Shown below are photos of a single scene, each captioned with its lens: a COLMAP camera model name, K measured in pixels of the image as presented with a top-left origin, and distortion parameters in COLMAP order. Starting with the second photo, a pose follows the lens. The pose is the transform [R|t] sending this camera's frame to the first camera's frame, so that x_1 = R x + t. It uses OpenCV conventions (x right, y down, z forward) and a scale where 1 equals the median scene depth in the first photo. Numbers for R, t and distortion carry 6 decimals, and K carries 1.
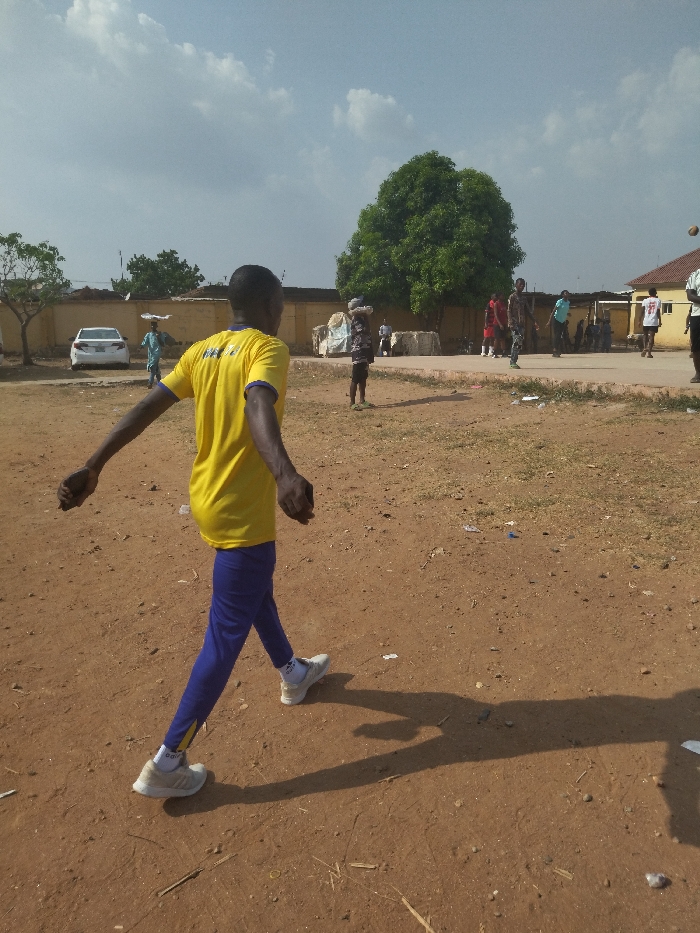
lens RADIAL K [[704.8, 0, 353.1], [0, 704.8, 457.1], [0, 0, 1]] dist [0.098533, -0.168321]
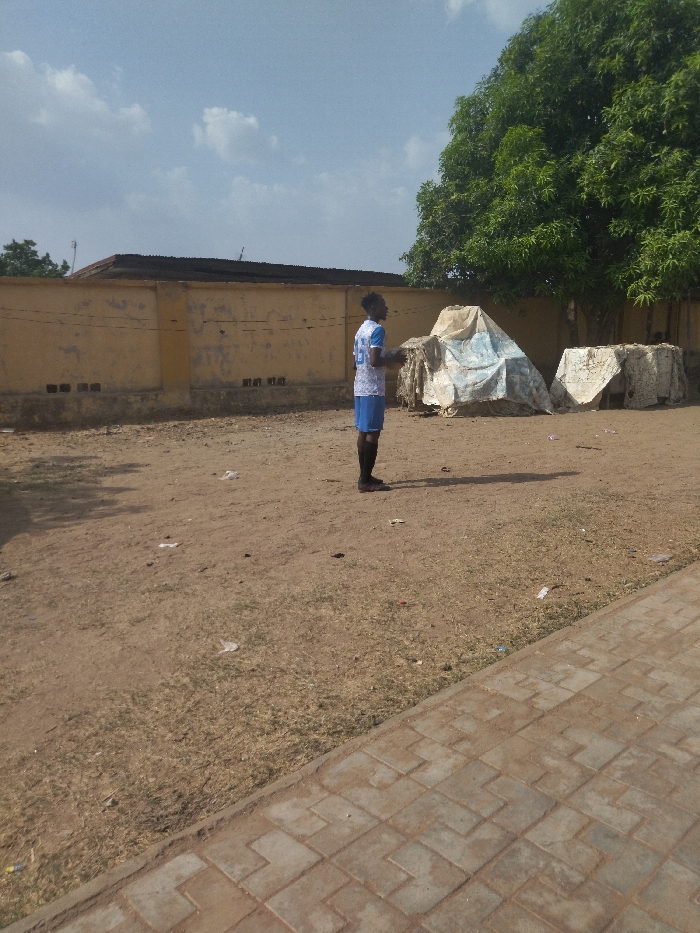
lens RADIAL K [[704.8, 0, 353.1], [0, 704.8, 457.1], [0, 0, 1]] dist [0.098533, -0.168321]
pose [[0.982916, -0.048296, 0.177603, -0.166095], [0.053785, 0.998208, -0.026221, -0.105109], [-0.176019, 0.035326, 0.983753, 0.592096]]
